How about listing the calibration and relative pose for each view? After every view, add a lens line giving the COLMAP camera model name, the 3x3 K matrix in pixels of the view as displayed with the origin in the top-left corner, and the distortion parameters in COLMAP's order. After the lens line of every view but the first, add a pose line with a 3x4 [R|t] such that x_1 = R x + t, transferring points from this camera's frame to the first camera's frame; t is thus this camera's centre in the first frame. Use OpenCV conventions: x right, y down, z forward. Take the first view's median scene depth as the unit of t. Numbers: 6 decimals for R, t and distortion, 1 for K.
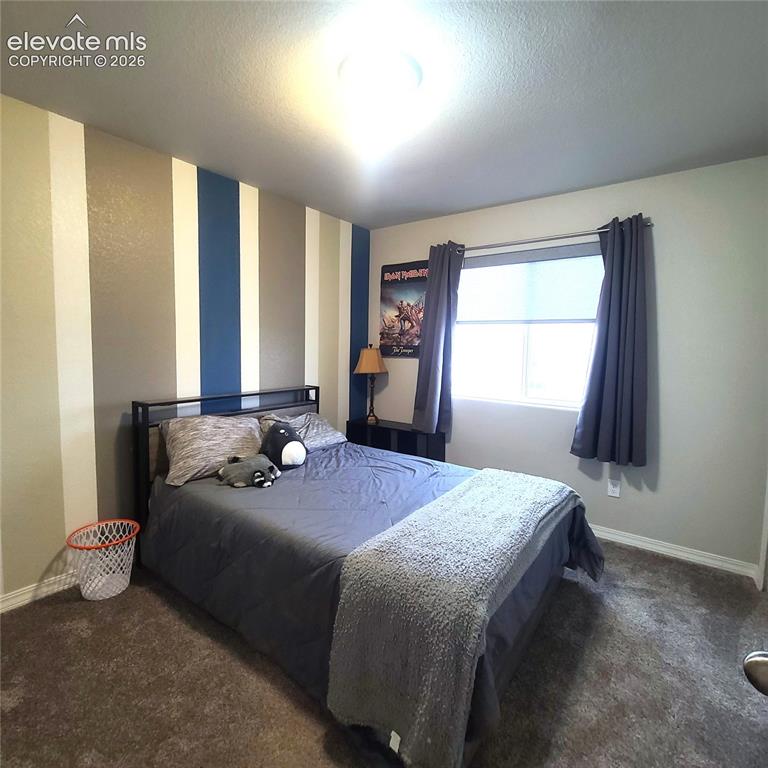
lens RADIAL K [[426.5, 0, 386.2], [0, 426.5, 377.4], [0, 0, 1]] dist [0.001384, -0.000631]
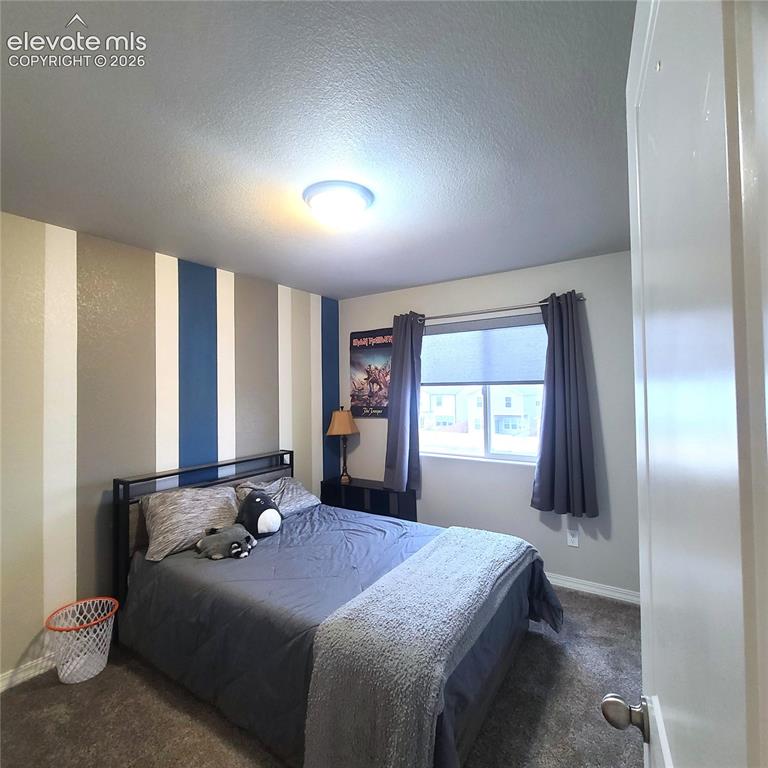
lens RADIAL K [[426.5, 0, 381.7], [0, 426.5, 378.4], [0, 0, 1]] dist [0.001384, -0.000631]
pose [[0.998289, -0.033823, 0.047696, 0.018400], [0.038555, 0.994032, -0.102050, -0.046437], [-0.043960, 0.103715, 0.993635, -0.080049]]
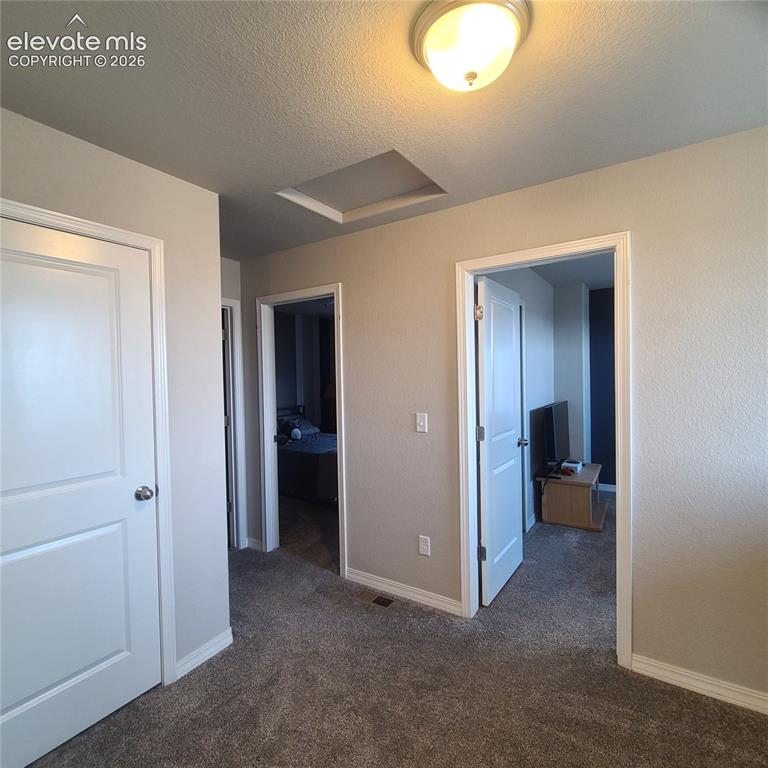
lens RADIAL K [[426.5, 0, 383.0], [0, 426.5, 382.7], [0, 0, 1]] dist [0.001384, -0.000631]
pose [[0.997574, -0.040382, 0.056696, 0.107181], [0.043202, 0.997842, -0.049436, 0.036088], [-0.054578, 0.051766, 0.997167, -1.117830]]
